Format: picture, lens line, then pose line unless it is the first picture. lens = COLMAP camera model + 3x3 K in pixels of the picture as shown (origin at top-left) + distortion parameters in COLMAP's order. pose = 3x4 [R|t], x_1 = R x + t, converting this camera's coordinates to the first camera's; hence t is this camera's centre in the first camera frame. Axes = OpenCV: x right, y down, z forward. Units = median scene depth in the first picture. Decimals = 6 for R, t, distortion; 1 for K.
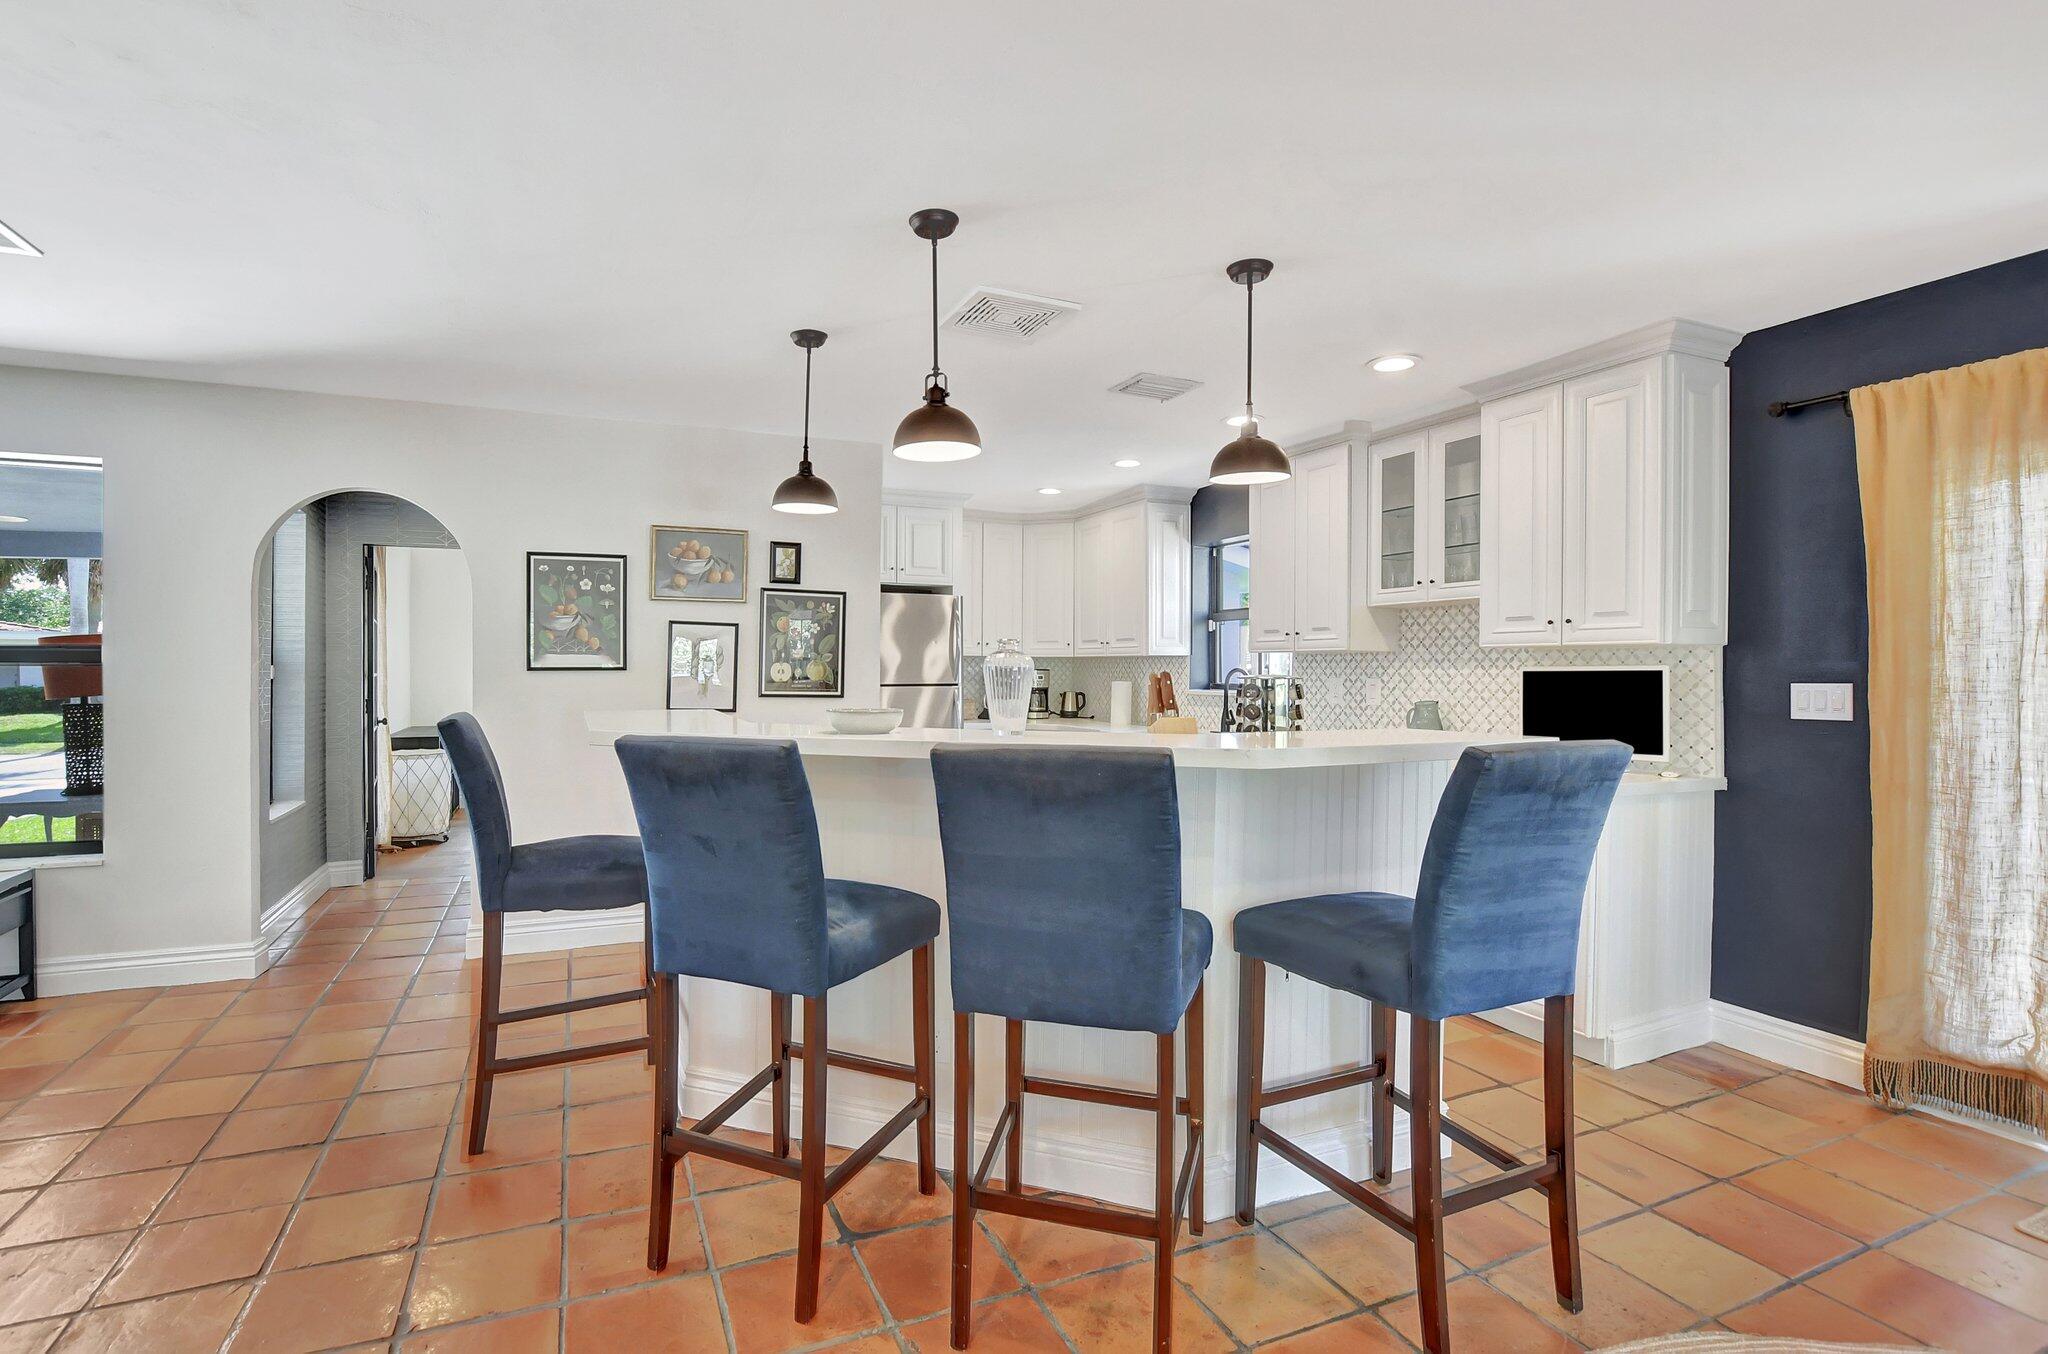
lens RADIAL K [[938.9, 0, 965.6], [0, 938.9, 676.6], [0, 0, 1]] dist [-0.036930, 0.000293]
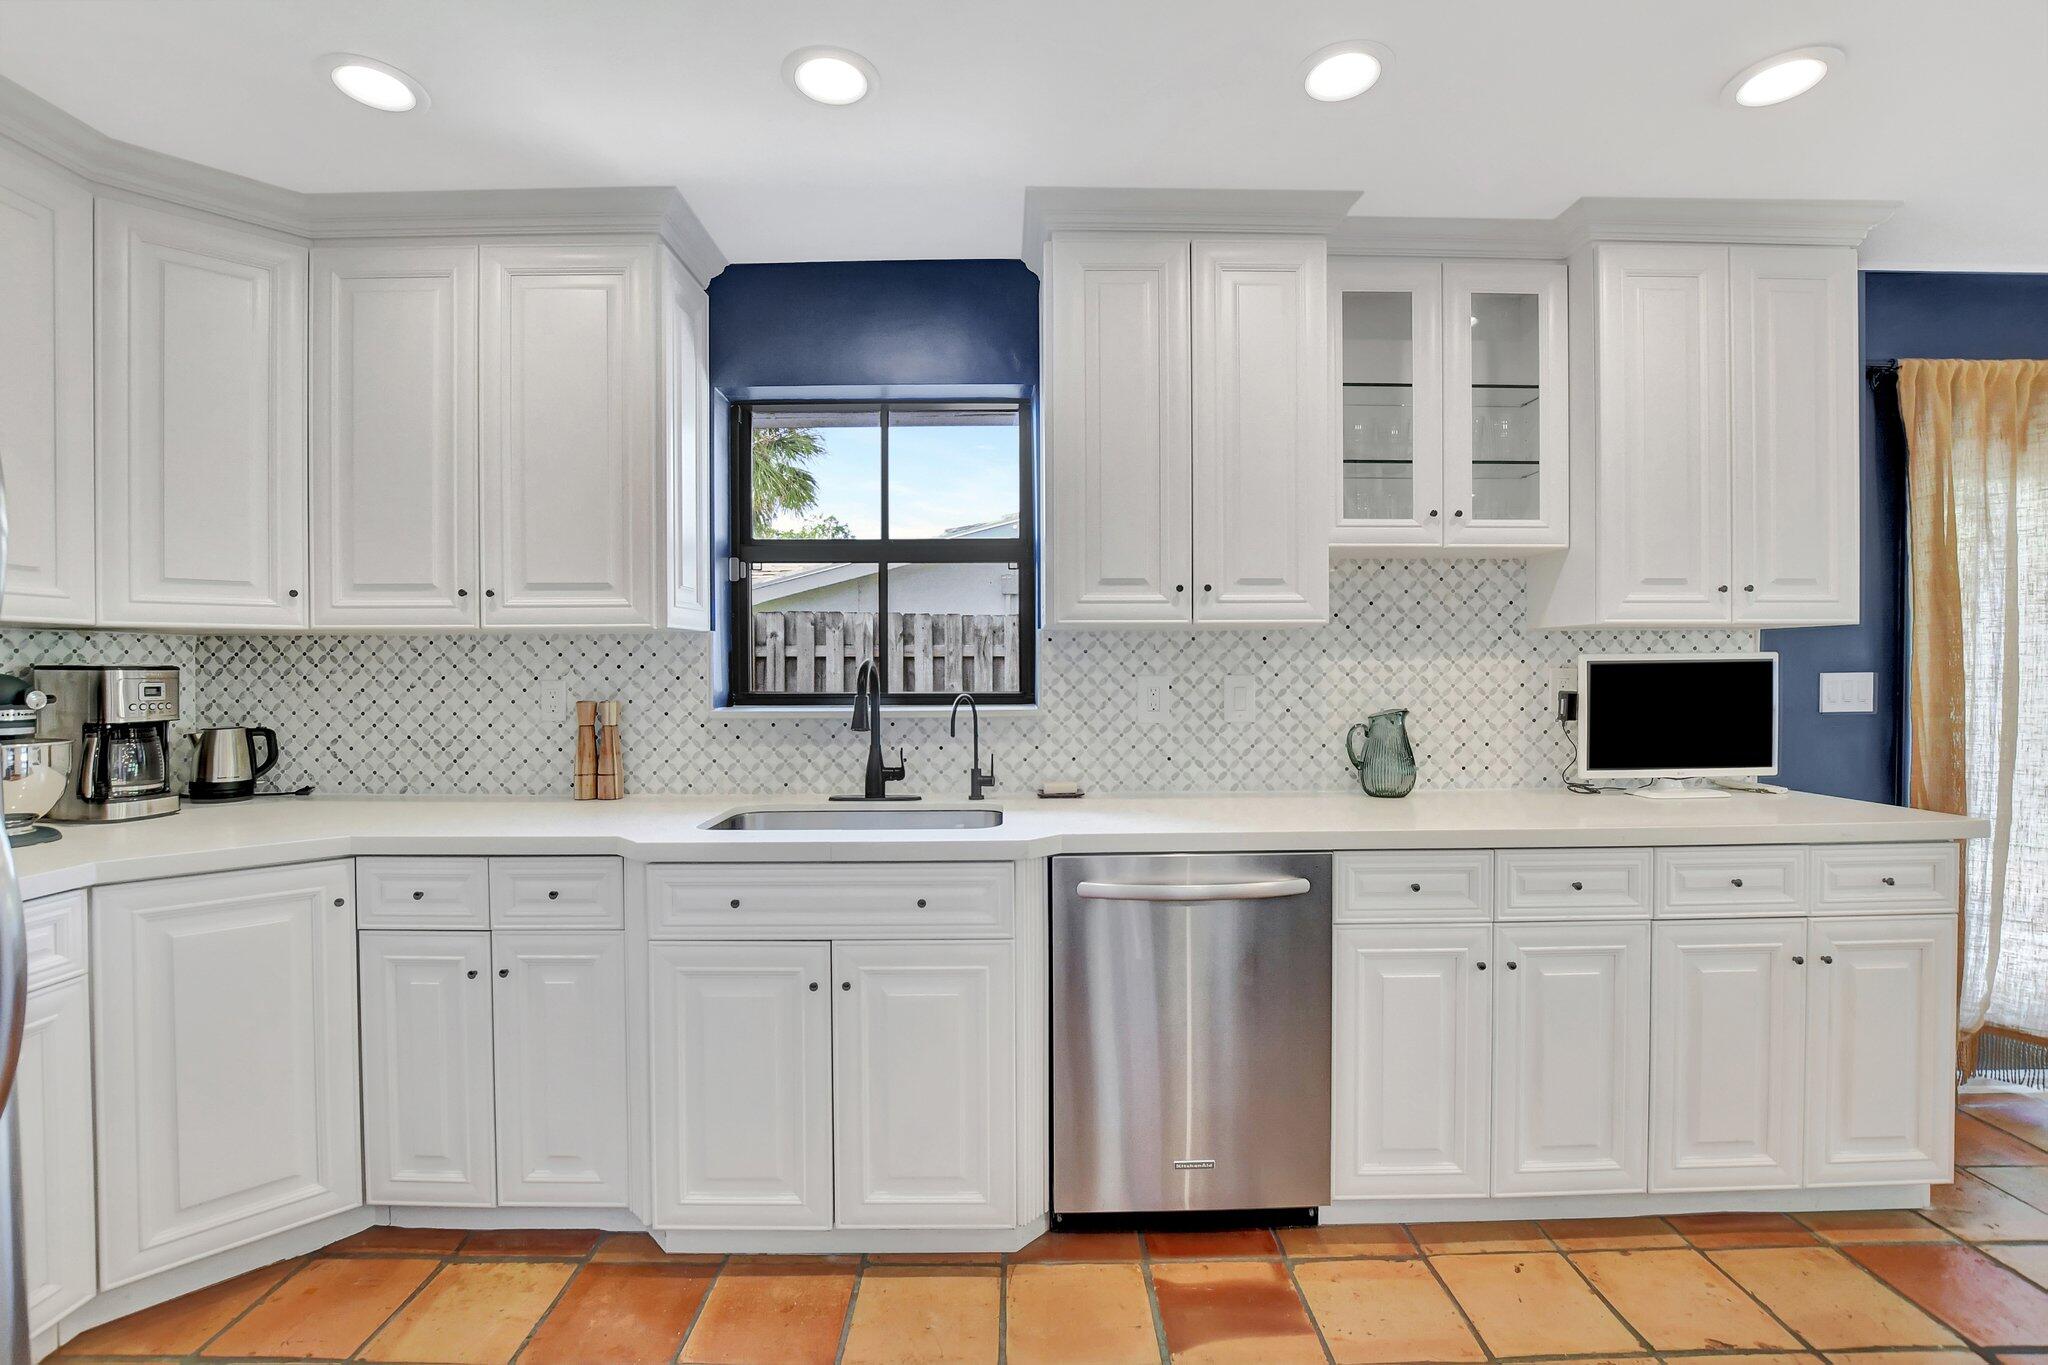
lens RADIAL K [[890.8, 0, 1019.1], [0, 890.8, 675.4], [0, 0, 1]] dist [-0.022901, 0.001244]
pose [[0.375767, -0.013726, 0.926612, -0.142597], [0.012297, 0.999876, 0.009825, -0.006173], [-0.926632, 0.007703, 0.375890, 1.057236]]
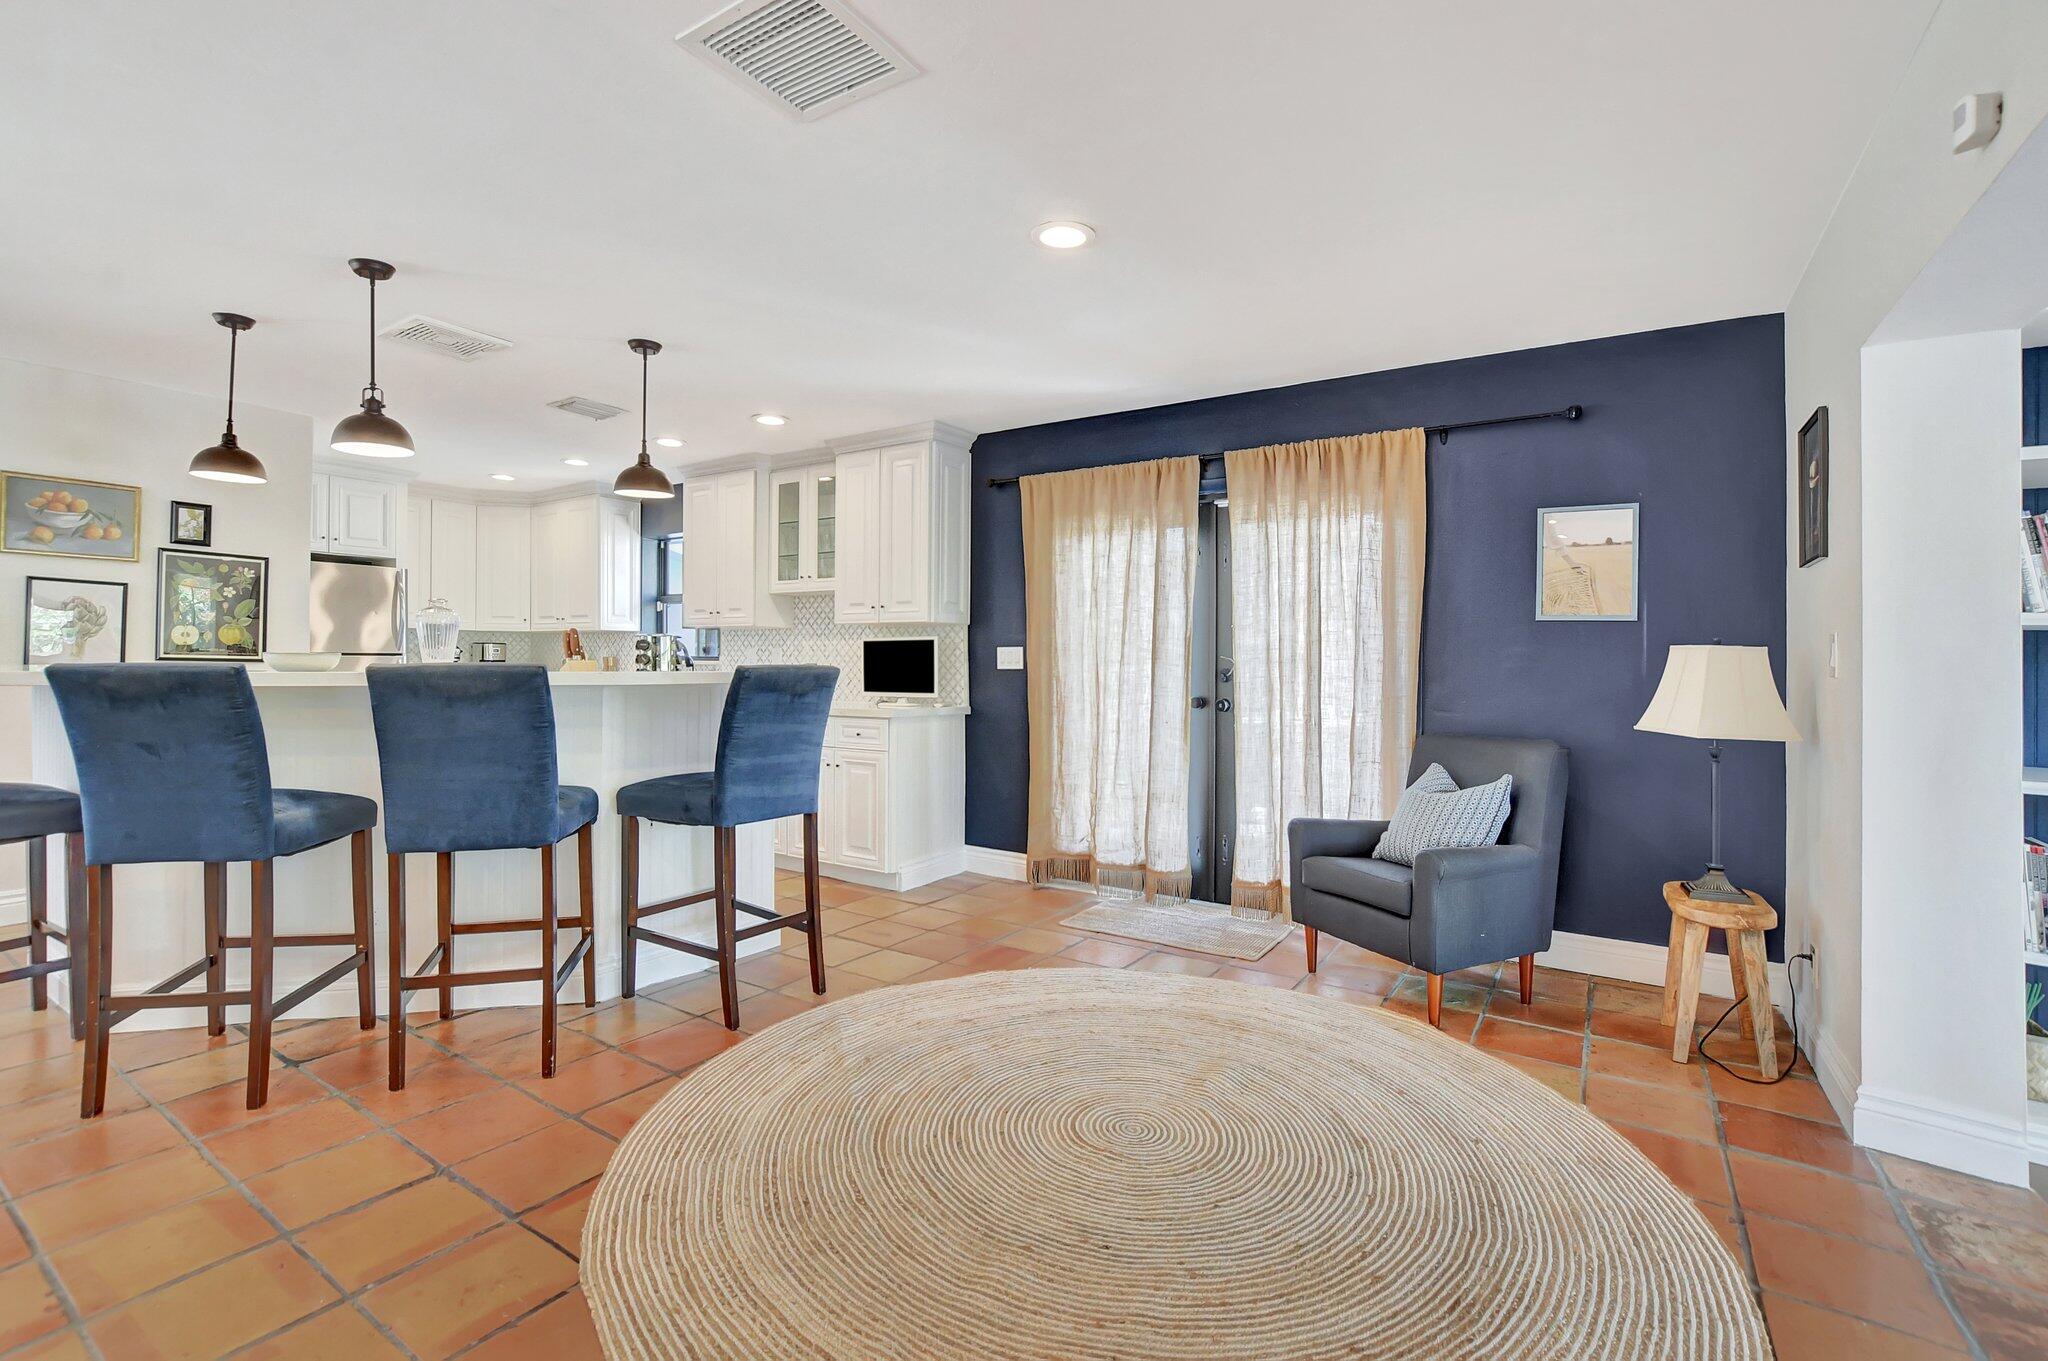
lens RADIAL K [[890.8, 0, 1019.1], [0, 890.8, 673.4], [0, 0, 1]] dist [-0.022901, 0.001244]
pose [[0.827969, -0.003786, 0.560762, 0.014549], [-0.001354, 0.999961, 0.008751, 0.030121], [-0.560773, -0.008005, 0.827931, -0.282137]]
